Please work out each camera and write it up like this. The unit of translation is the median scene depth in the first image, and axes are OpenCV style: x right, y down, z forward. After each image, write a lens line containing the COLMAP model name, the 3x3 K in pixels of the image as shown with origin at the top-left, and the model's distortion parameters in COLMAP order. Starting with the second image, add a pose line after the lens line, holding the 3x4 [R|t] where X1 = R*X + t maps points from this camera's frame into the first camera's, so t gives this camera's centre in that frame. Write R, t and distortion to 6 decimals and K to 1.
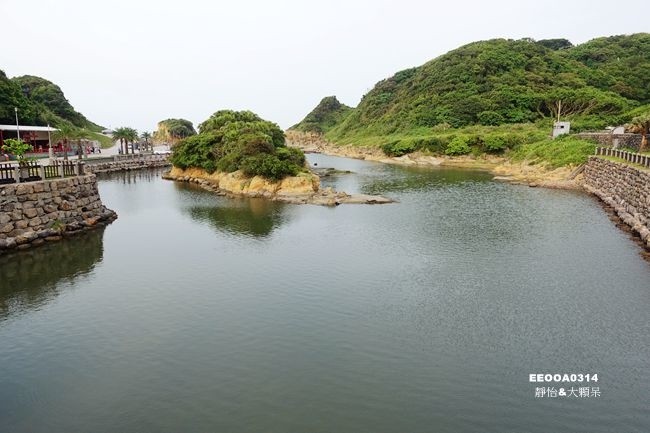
lens RADIAL K [[449.9, 0, 325.0], [0, 449.9, 215.3], [0, 0, 1]] dist [0.001774, 0.003509]
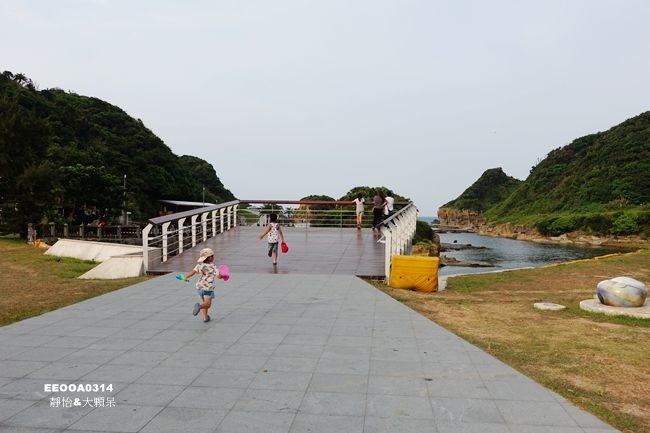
lens RADIAL K [[580.8, 0, 325.0], [0, 580.8, 215.9], [0, 0, 1]] dist [-0.009746, -0.005787]
pose [[0.954333, 0.005758, -0.298689, 0.055316], [-0.057697, 0.984543, -0.165364, 0.034572], [0.293120, 0.175046, 0.939915, -0.158121]]
